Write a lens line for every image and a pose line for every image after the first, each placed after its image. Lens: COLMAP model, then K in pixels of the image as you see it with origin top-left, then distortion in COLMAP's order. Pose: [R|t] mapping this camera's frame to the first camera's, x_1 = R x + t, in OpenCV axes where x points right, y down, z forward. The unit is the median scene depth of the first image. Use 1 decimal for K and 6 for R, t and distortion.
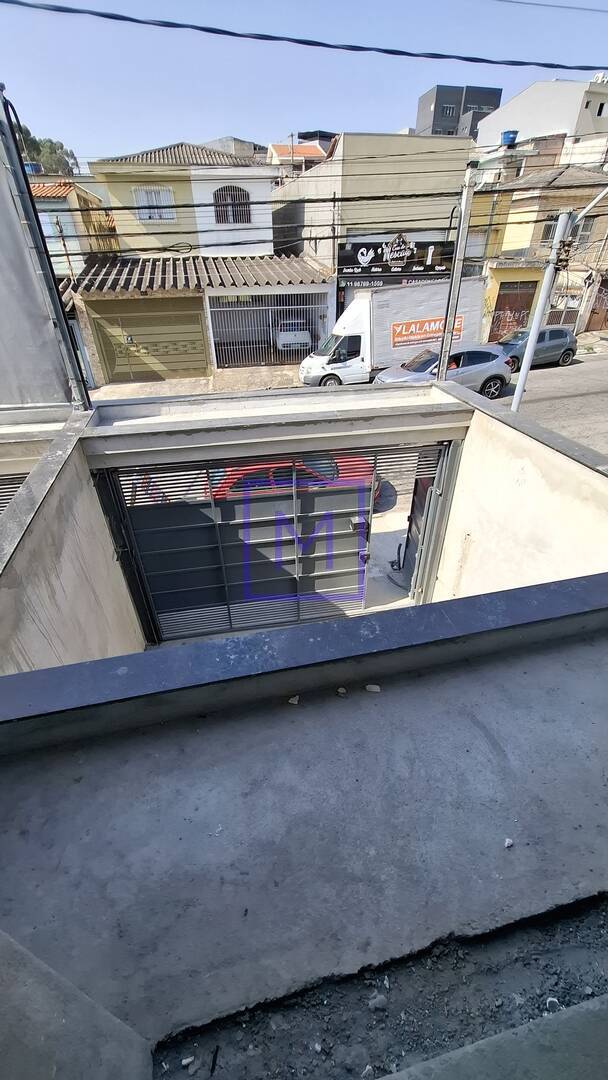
lens RADIAL K [[429.7, 0, 302.3], [0, 429.7, 544.9], [0, 0, 1]] dist [-0.005187, 0.002175]
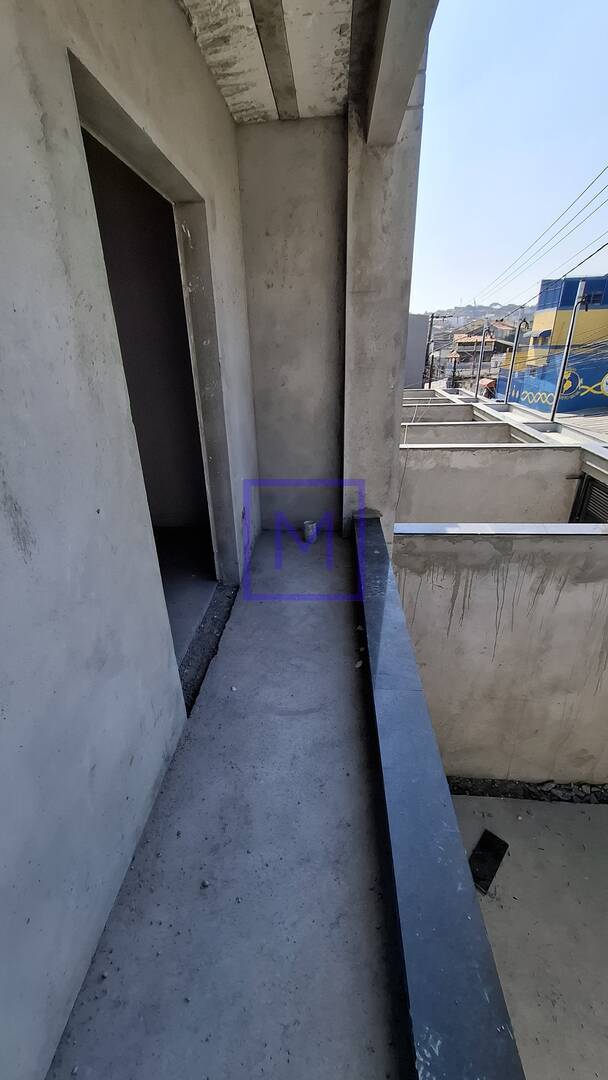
lens RADIAL K [[429.7, 0, 302.3], [0, 429.7, 544.9], [0, 0, 1]] dist [-0.005187, 0.002175]
pose [[-0.281479, 0.419675, -0.862927, 1.332150], [-0.520675, 0.688585, 0.504726, -0.526999], [0.806019, 0.591374, 0.024692, 0.722410]]
